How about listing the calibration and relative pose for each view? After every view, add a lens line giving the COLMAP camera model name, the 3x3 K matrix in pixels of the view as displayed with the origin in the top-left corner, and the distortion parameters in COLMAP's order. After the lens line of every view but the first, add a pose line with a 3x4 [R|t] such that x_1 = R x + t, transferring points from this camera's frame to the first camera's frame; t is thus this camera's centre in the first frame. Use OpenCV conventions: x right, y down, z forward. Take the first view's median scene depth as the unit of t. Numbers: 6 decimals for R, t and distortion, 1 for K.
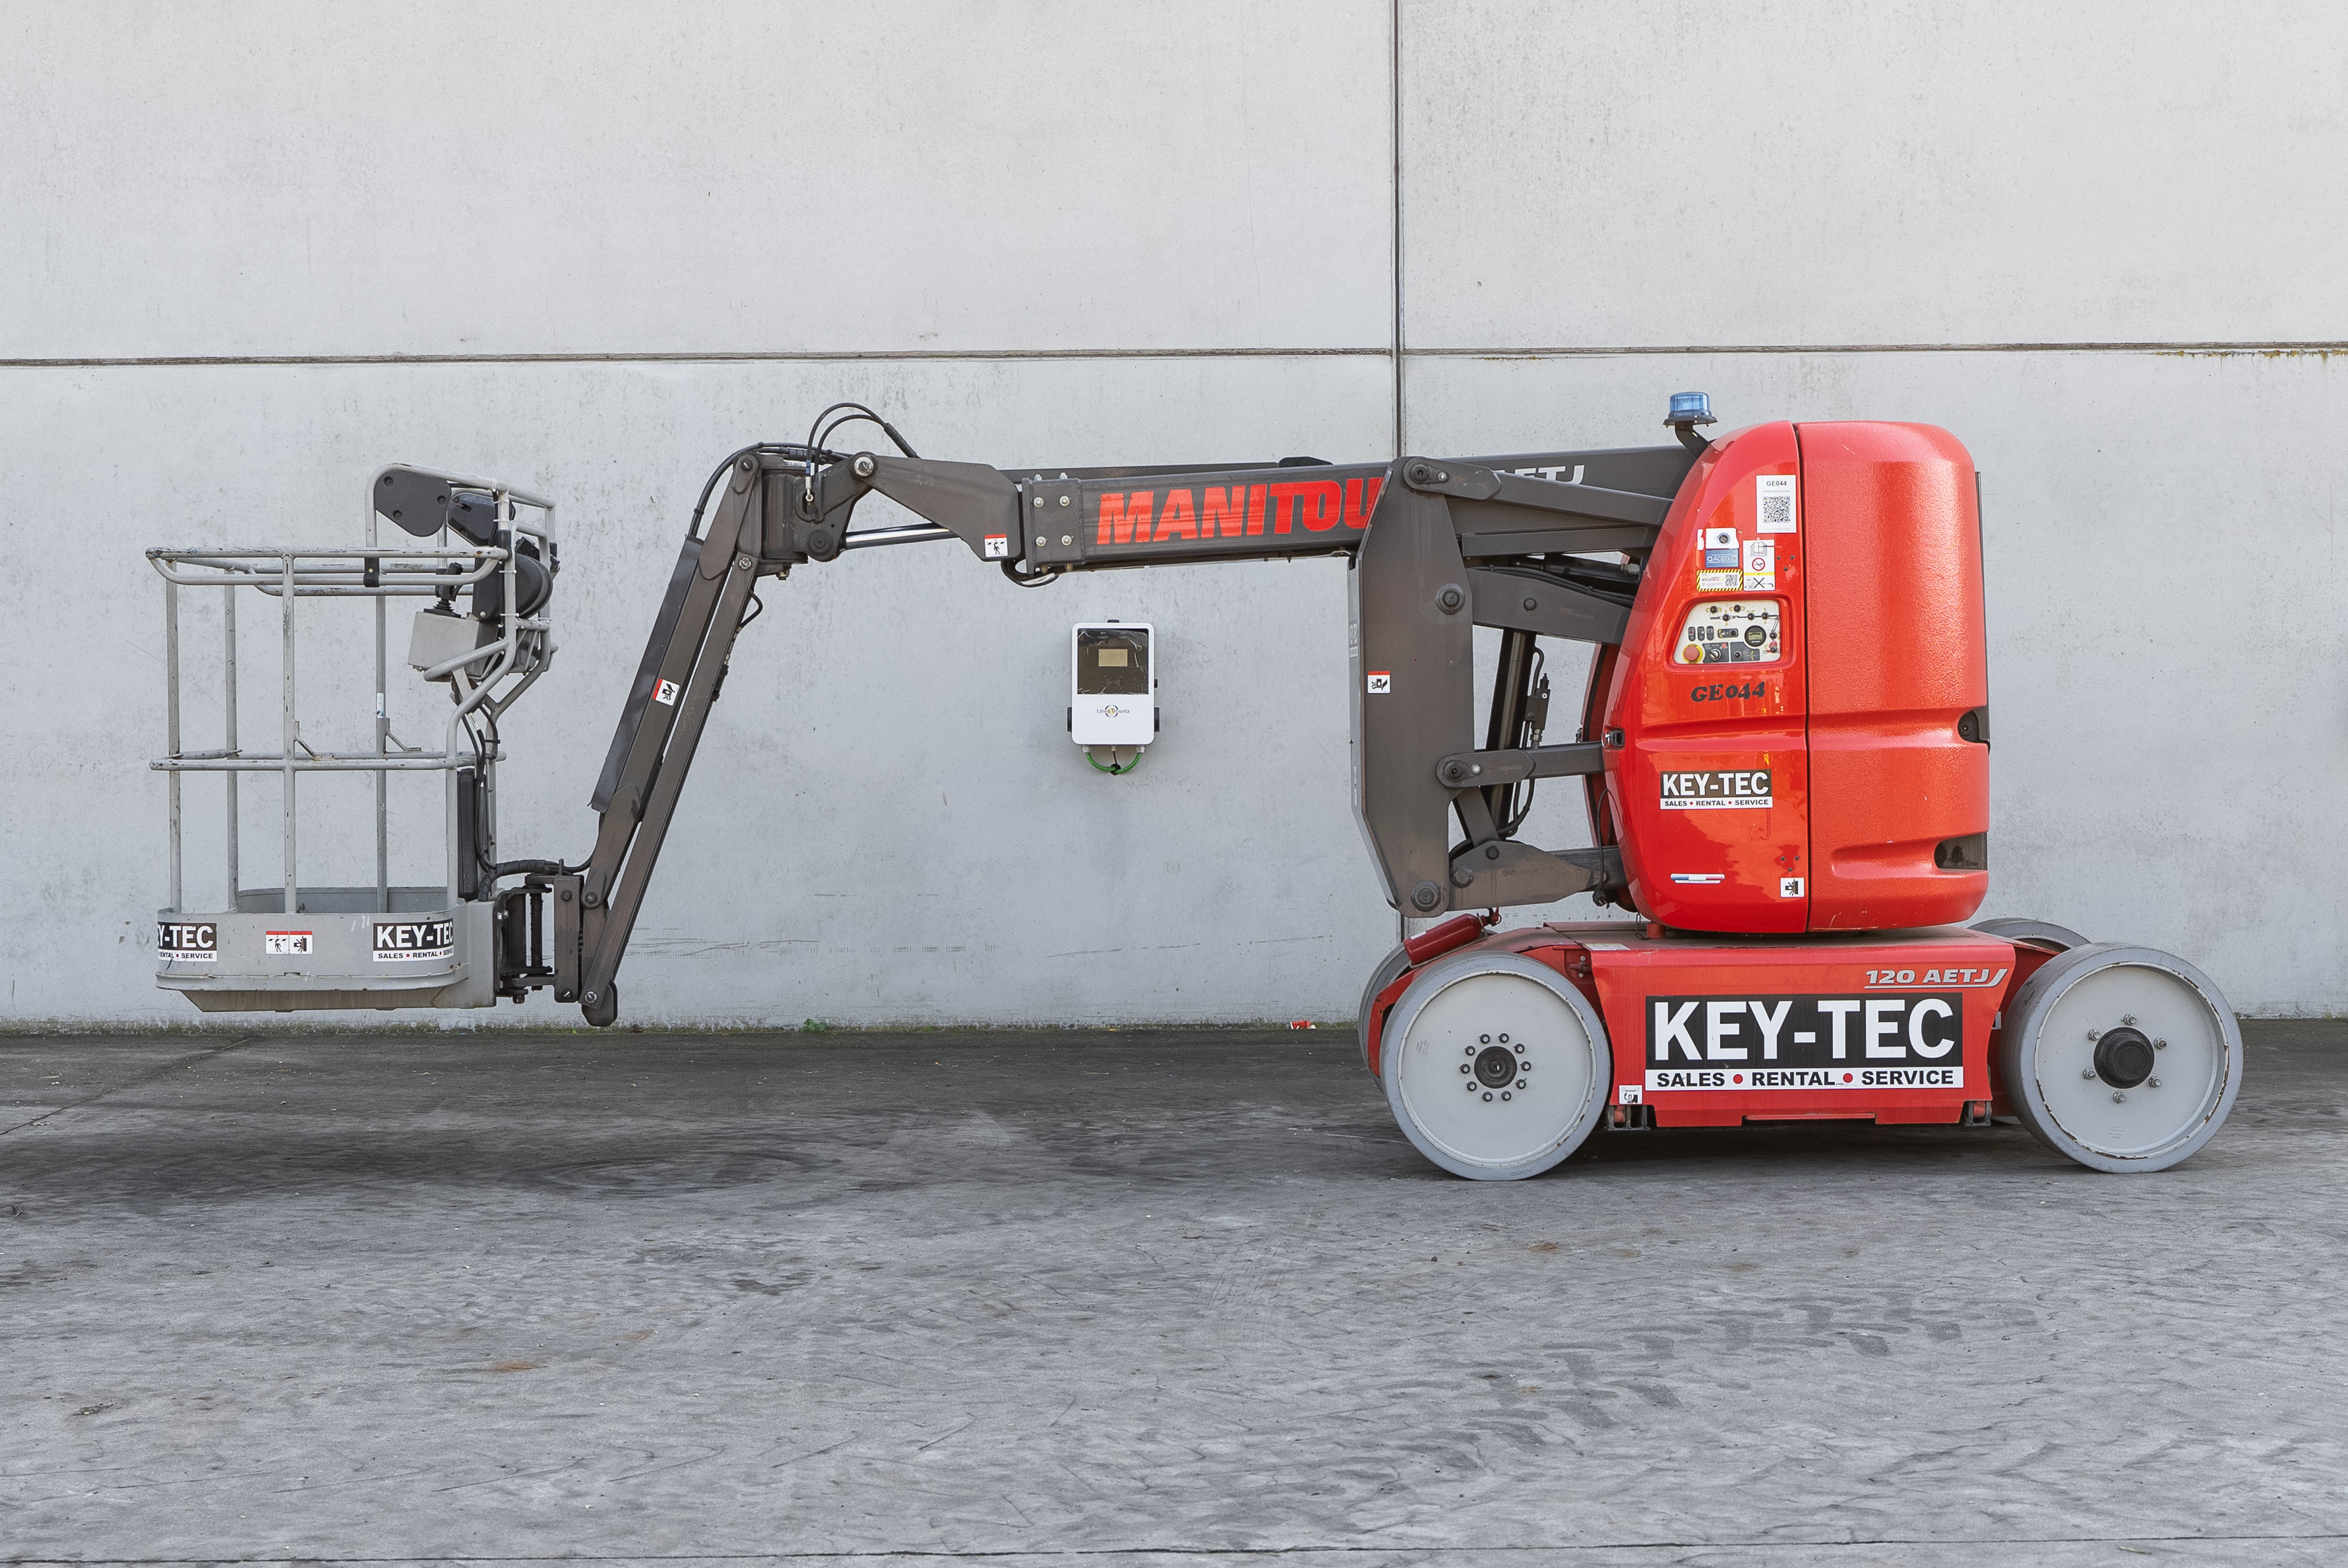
lens RADIAL K [[3405.7, 0, 1174.0], [0, 3405.7, 784.0], [0, 0, 1]] dist [-0.011963, 0.006101]
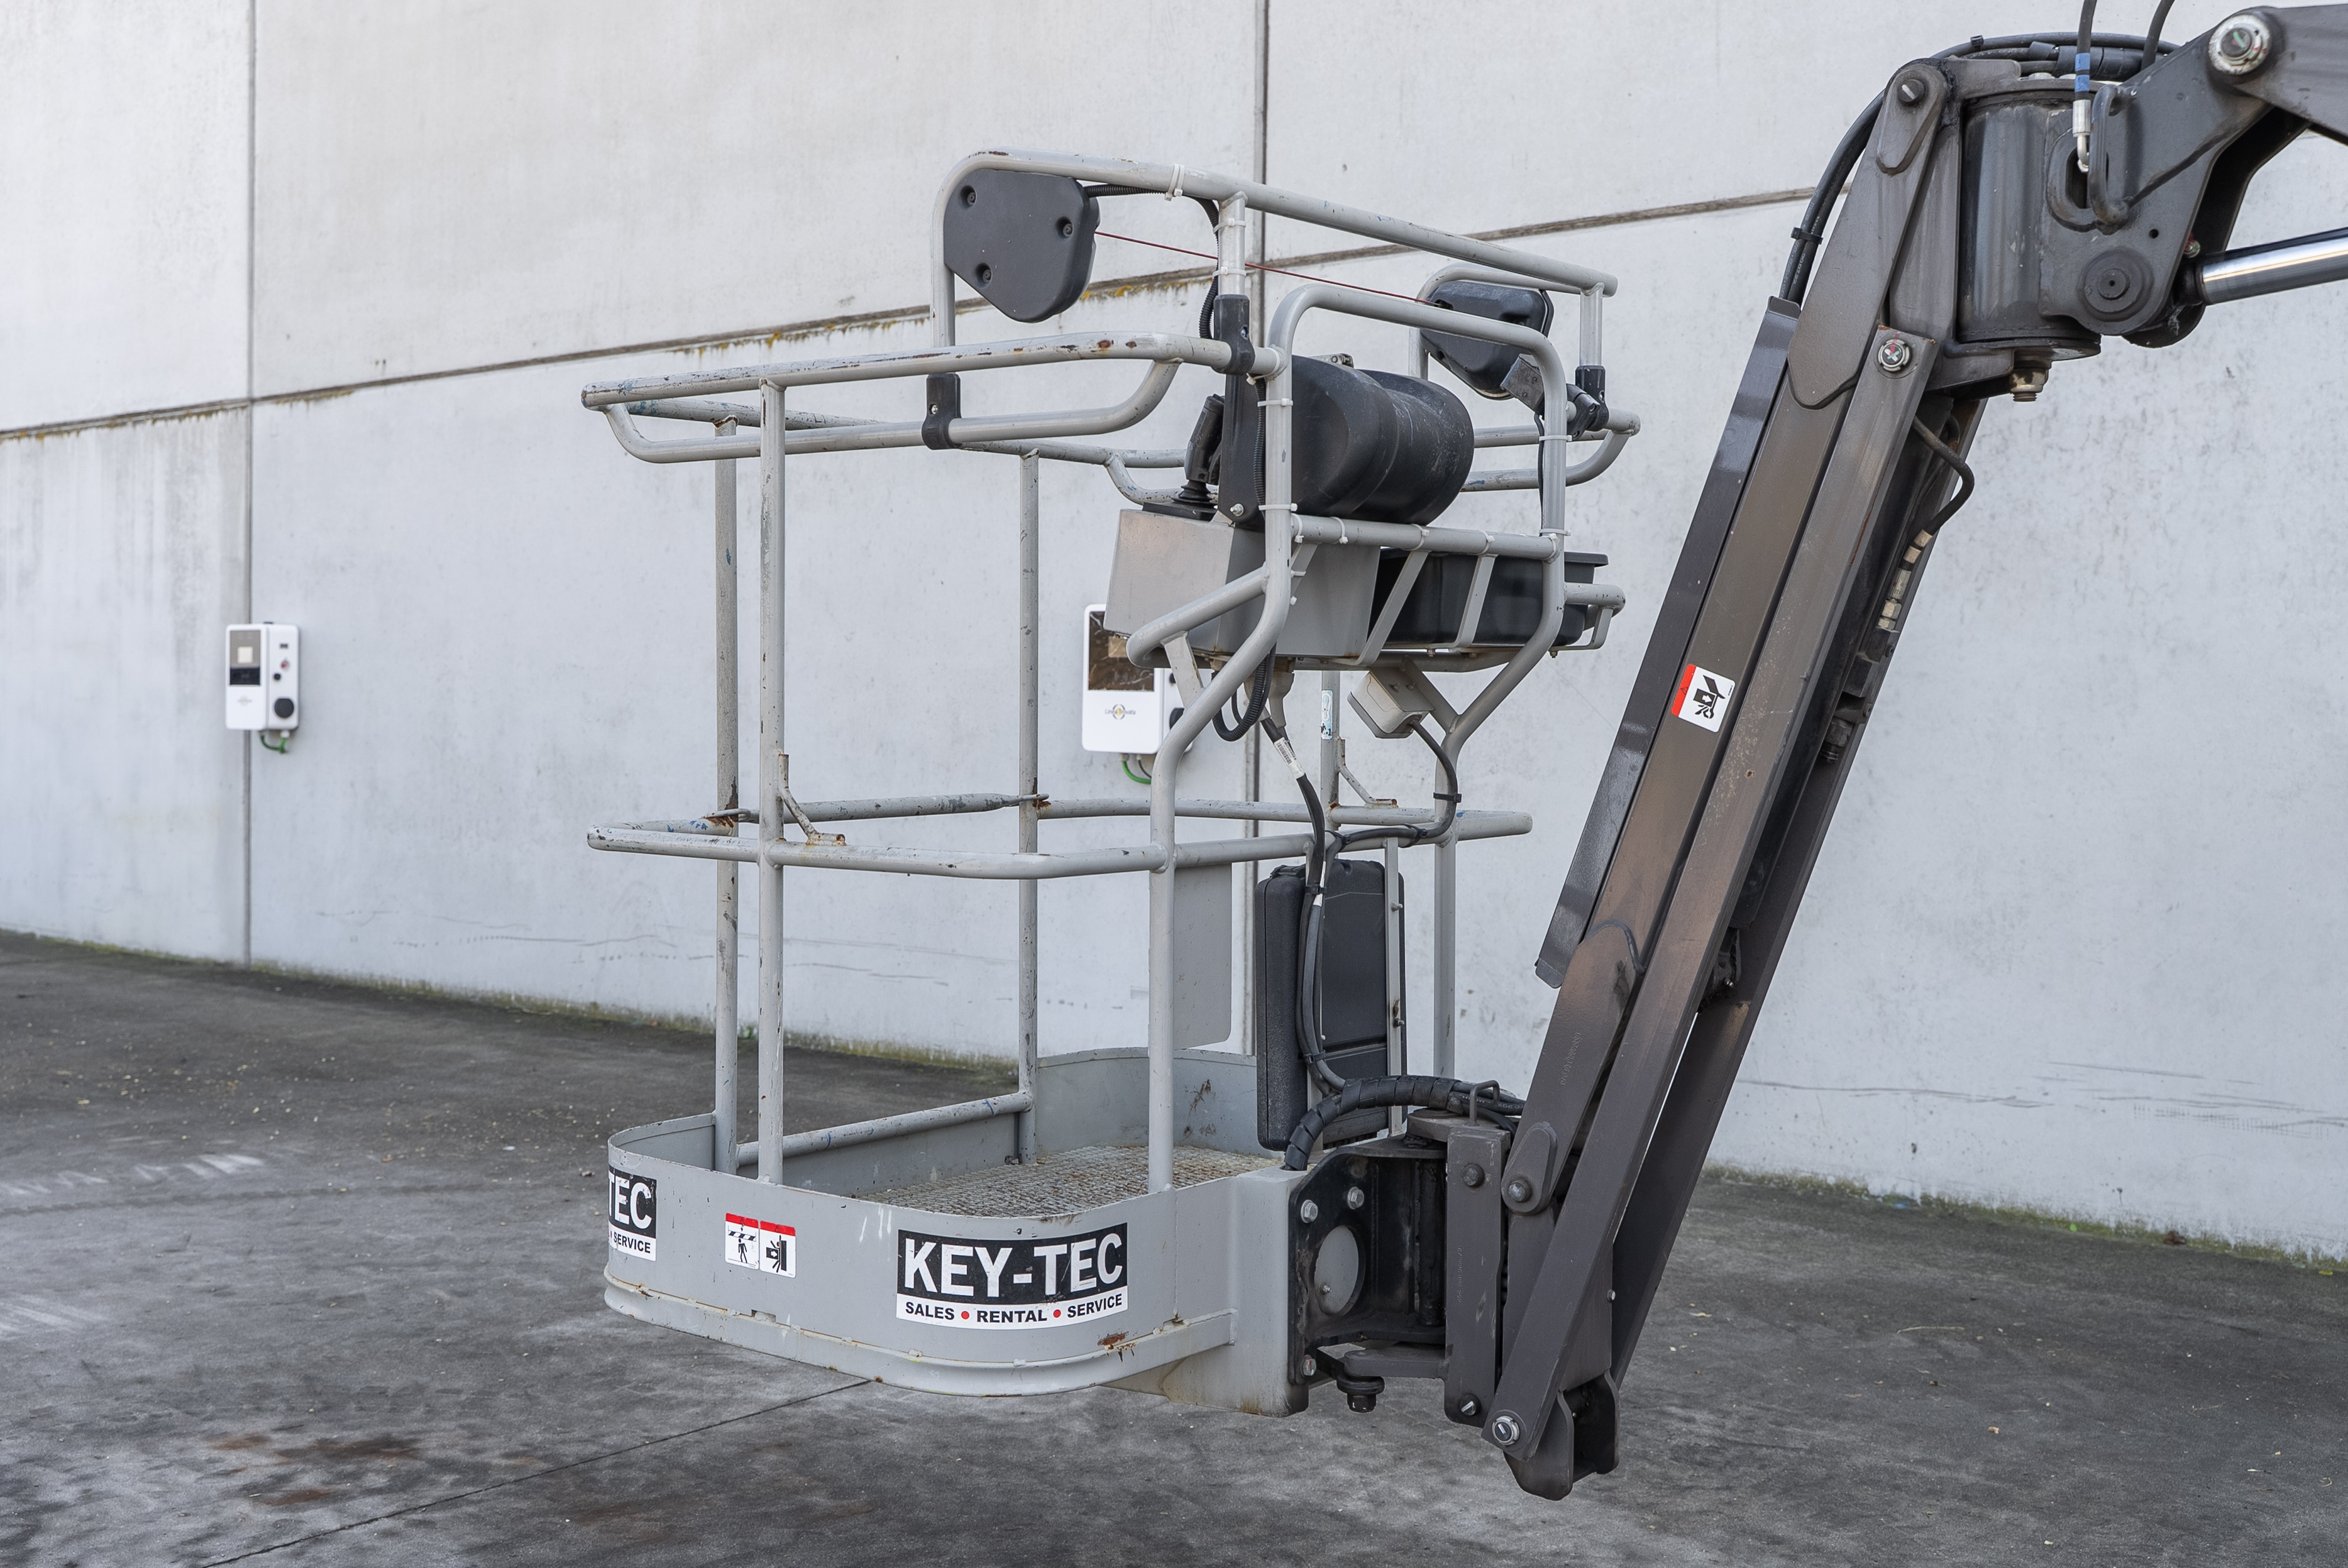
lens RADIAL K [[2561.3, 0, 1051.3], [0, 2561.3, 763.3], [0, 0, 1]] dist [0.001718, -0.004927]
pose [[0.748054, 0.029933, -0.662962, -0.005715], [-0.025710, 0.999539, 0.016120, -0.016141], [0.663139, 0.004986, 0.748479, 0.526909]]
